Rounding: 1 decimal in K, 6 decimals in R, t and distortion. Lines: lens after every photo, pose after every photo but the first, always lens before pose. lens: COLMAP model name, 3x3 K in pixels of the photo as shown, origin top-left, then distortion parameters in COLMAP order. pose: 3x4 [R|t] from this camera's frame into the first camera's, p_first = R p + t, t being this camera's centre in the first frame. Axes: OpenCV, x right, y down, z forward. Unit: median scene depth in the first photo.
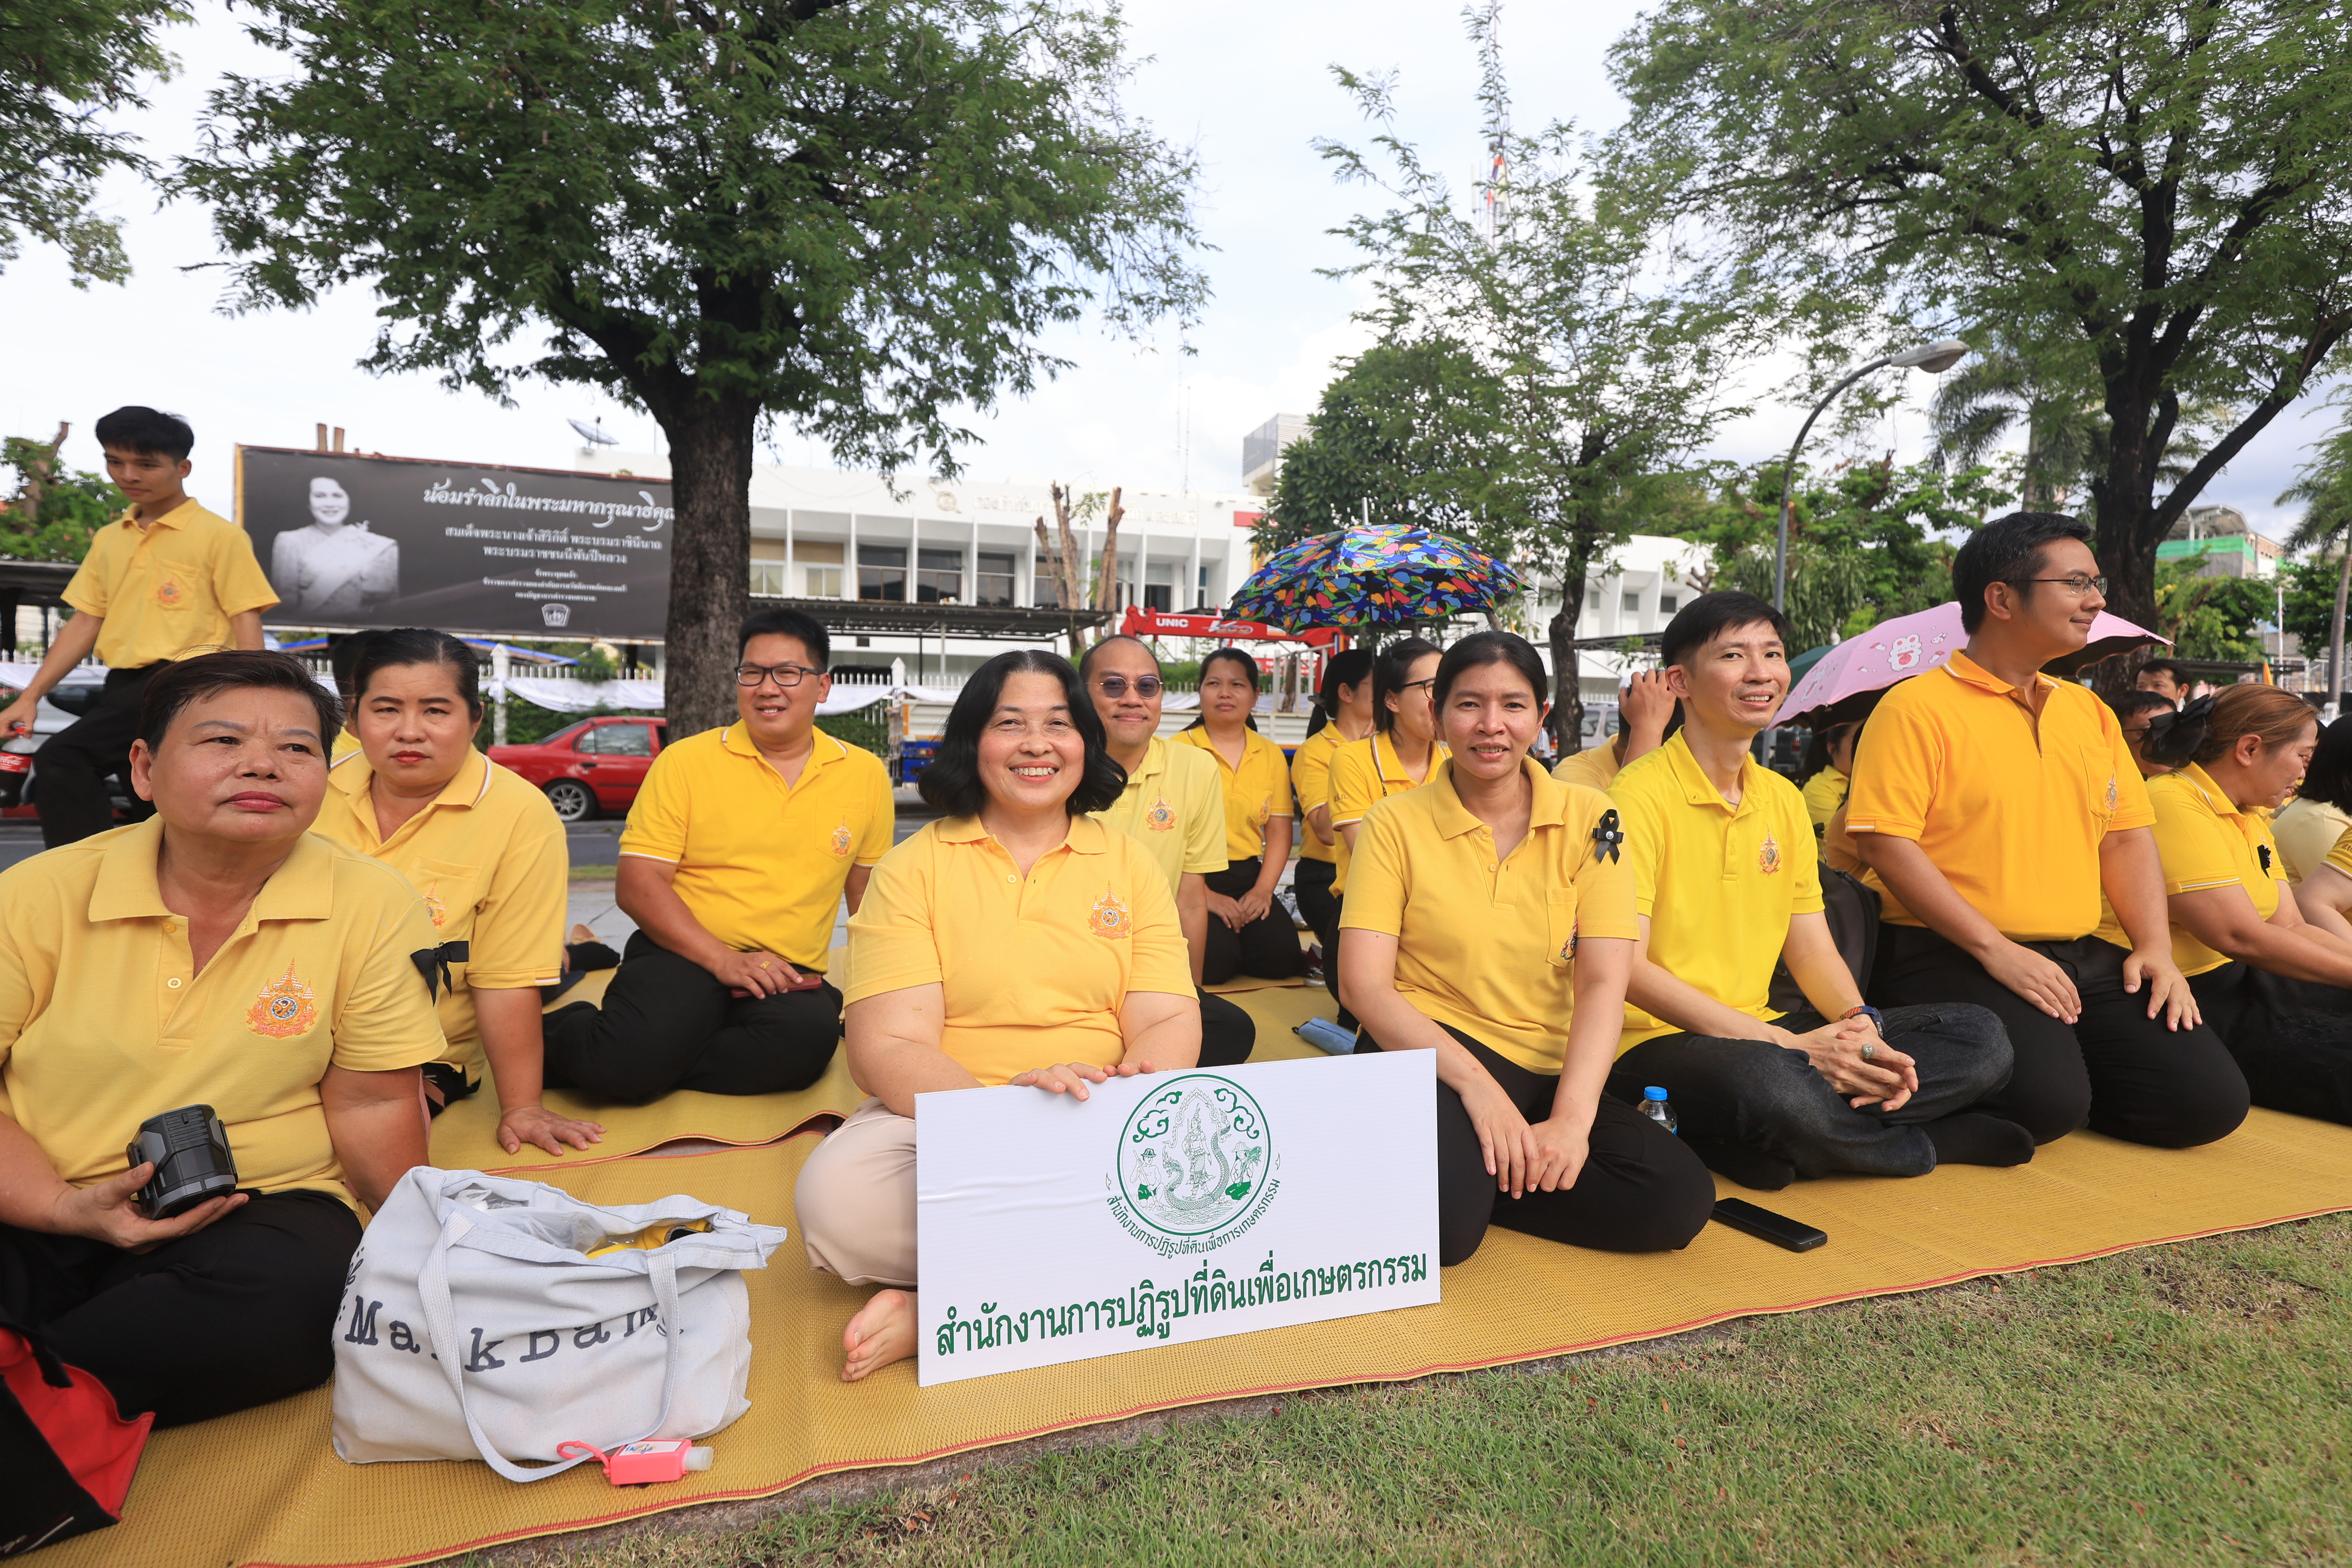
lens RADIAL K [[1179.8, 0, 1176.0], [0, 1179.8, 784.0], [0, 0, 1]] dist [0.001797, 0.000135]
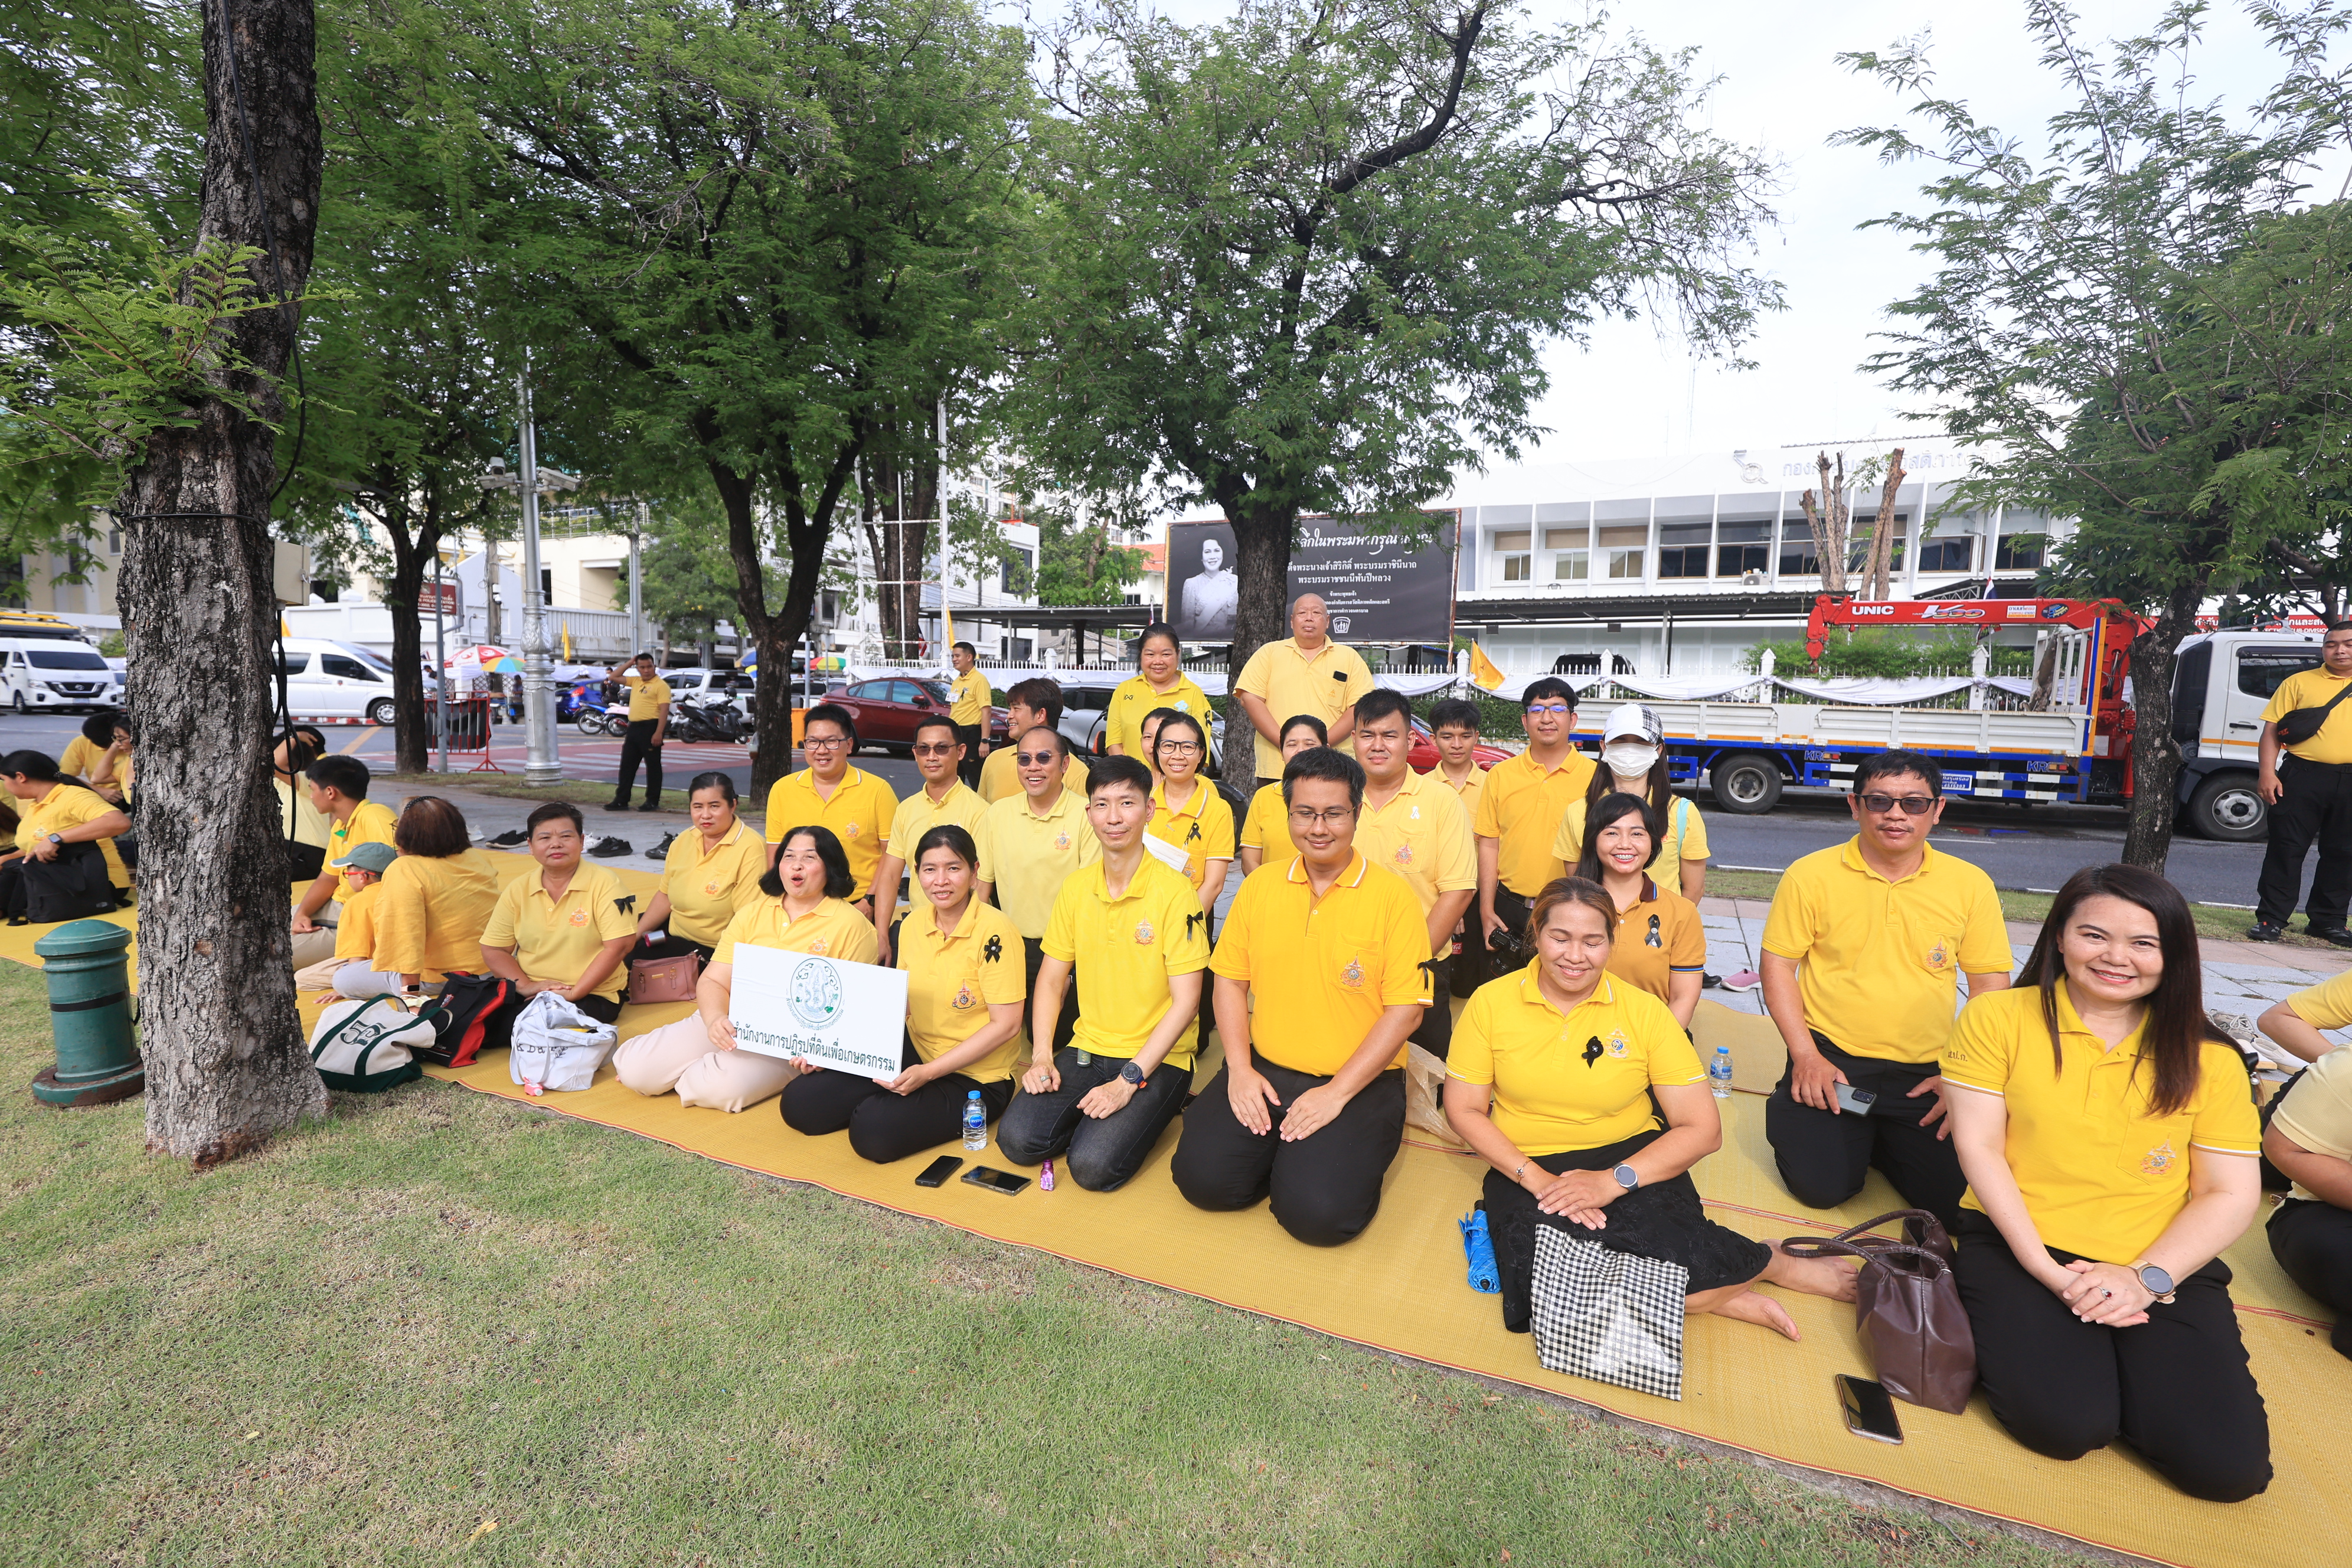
lens RADIAL K [[1067.2, 0, 1176.0], [0, 1067.2, 784.0], [0, 0, 1]] dist [-0.000937, 0.000635]
pose [[0.713982, 0.065206, -0.697121, 0.306542], [-0.028778, 0.997546, 0.063832, -0.057705], [0.699572, -0.025513, 0.714106, 0.011412]]
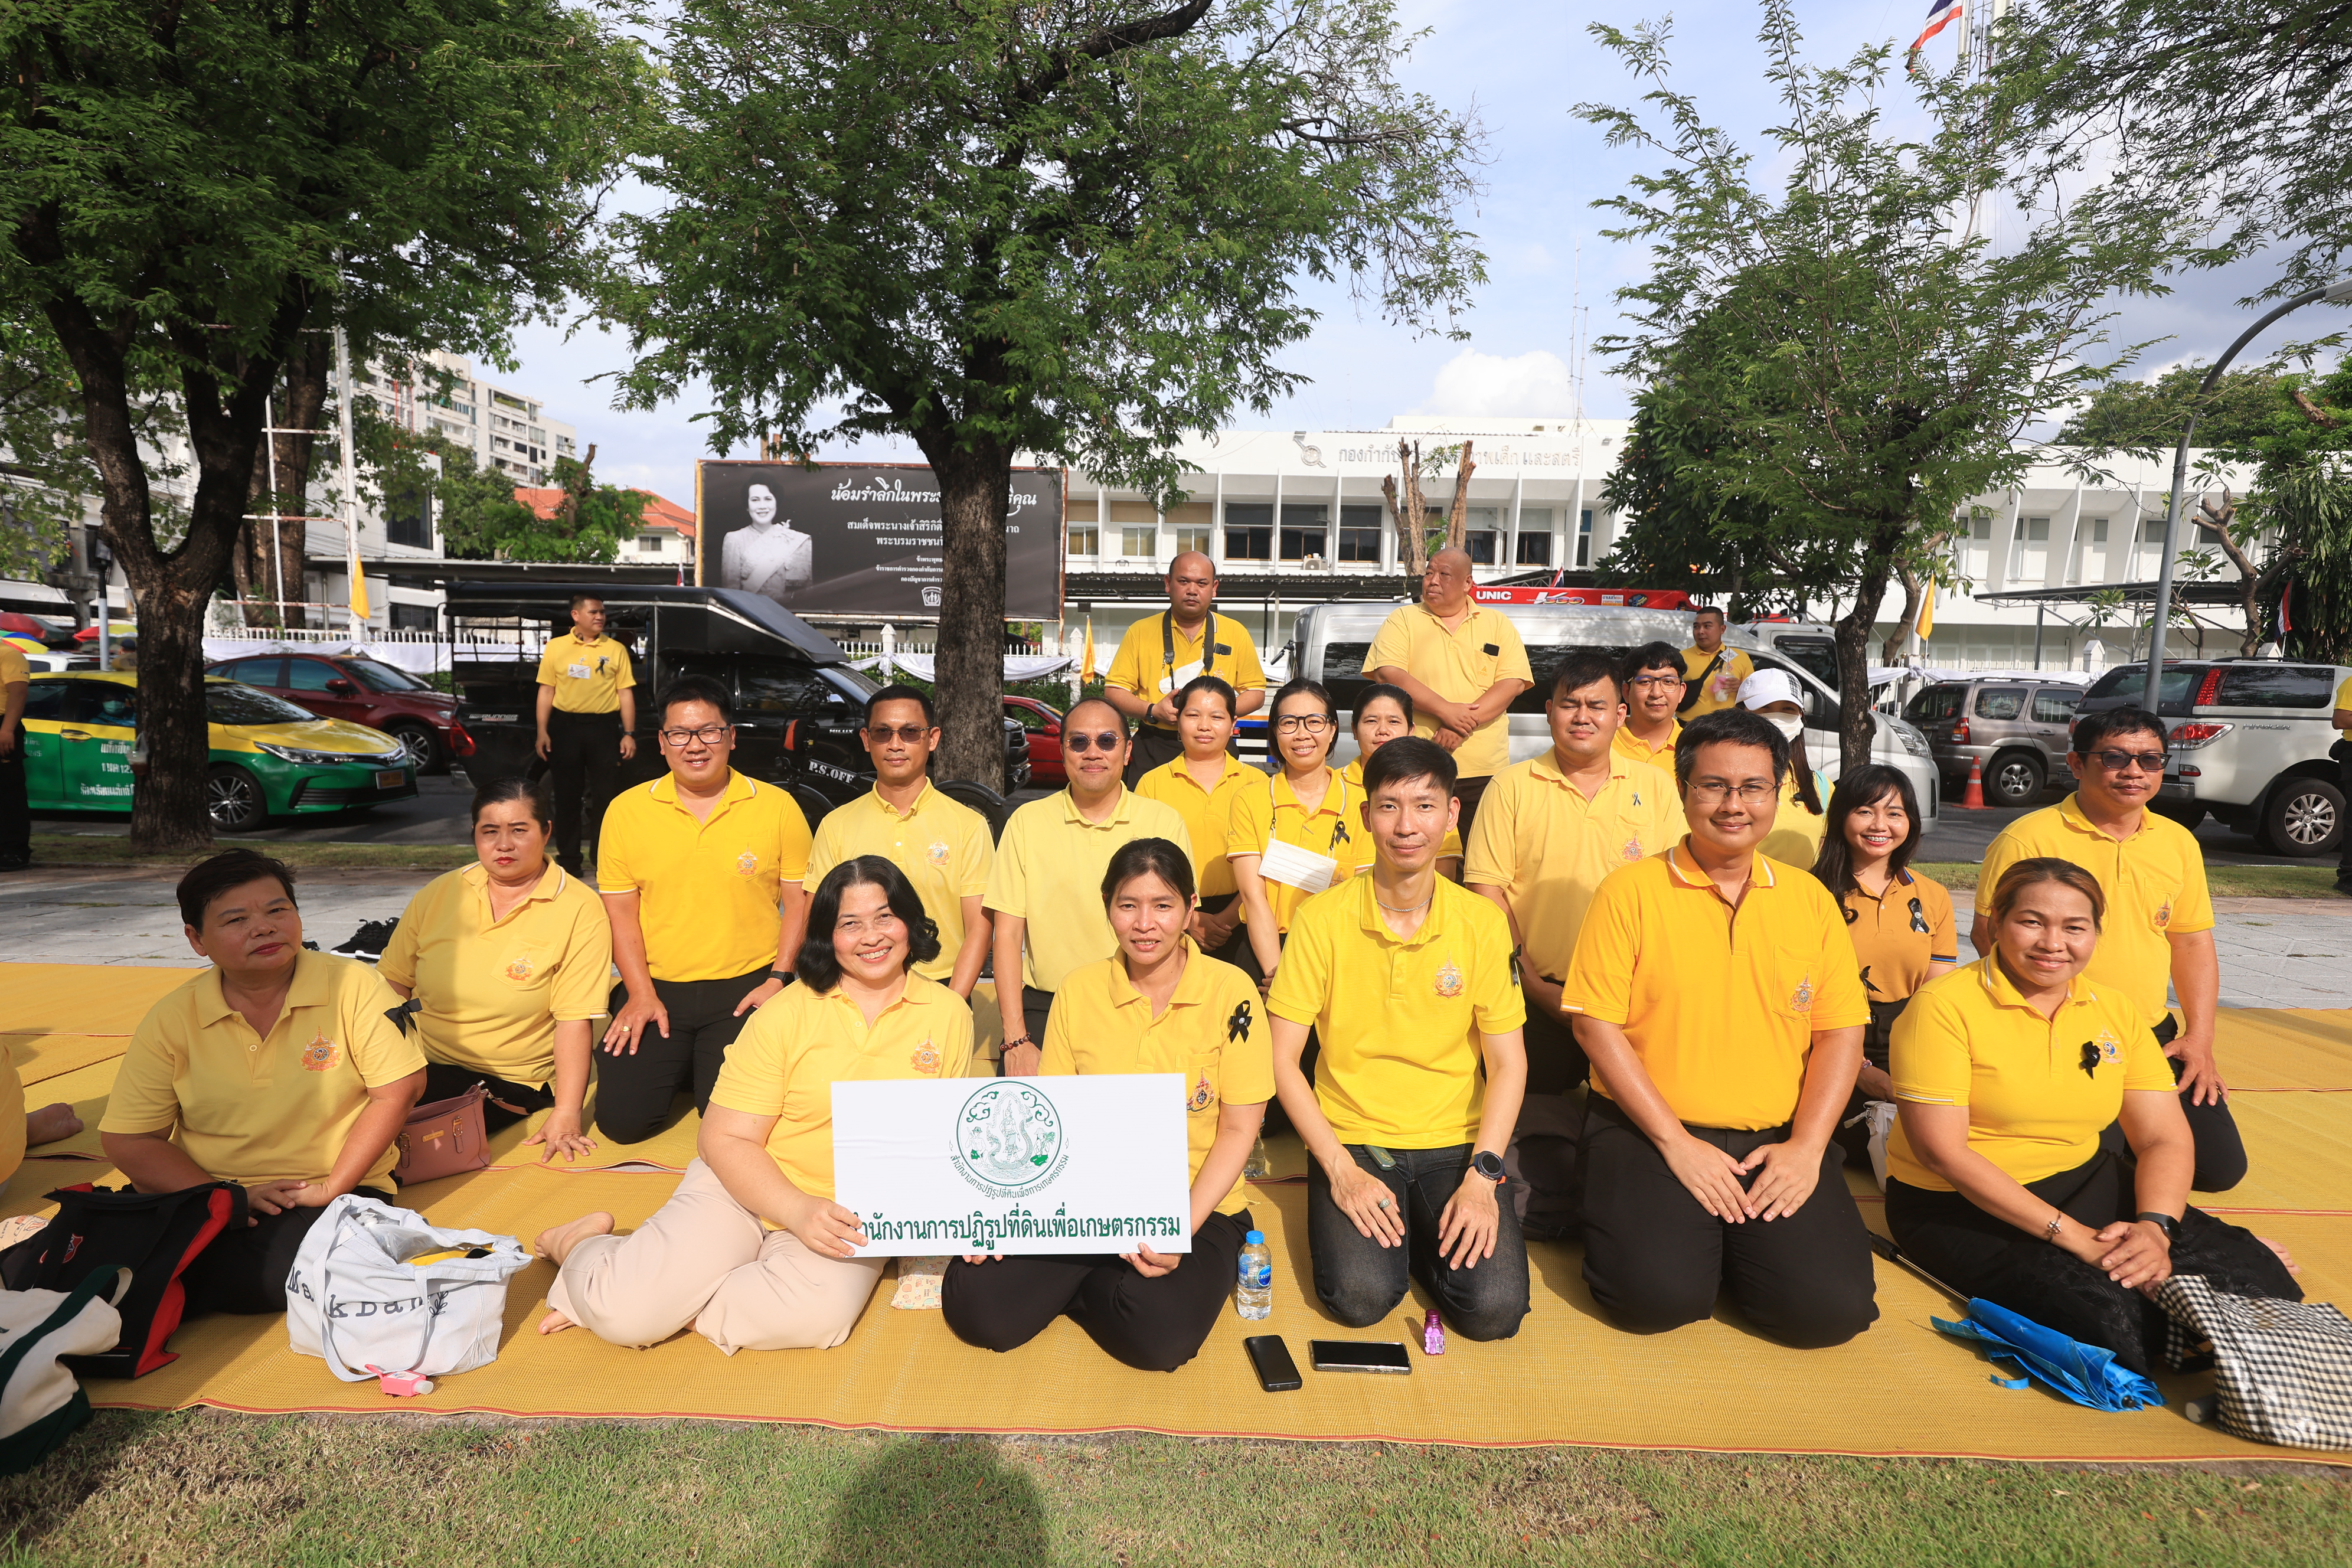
lens RADIAL K [[1210.9, 0, 1173.7], [0, 1210.9, 804.6], [0, 0, 1]] dist [-0.004012, -0.001845]
pose [[0.942788, 0.040048, -0.330980, 0.128722], [-0.018055, 0.997435, 0.069257, -0.047535], [0.332904, -0.059319, 0.941093, -0.030340]]
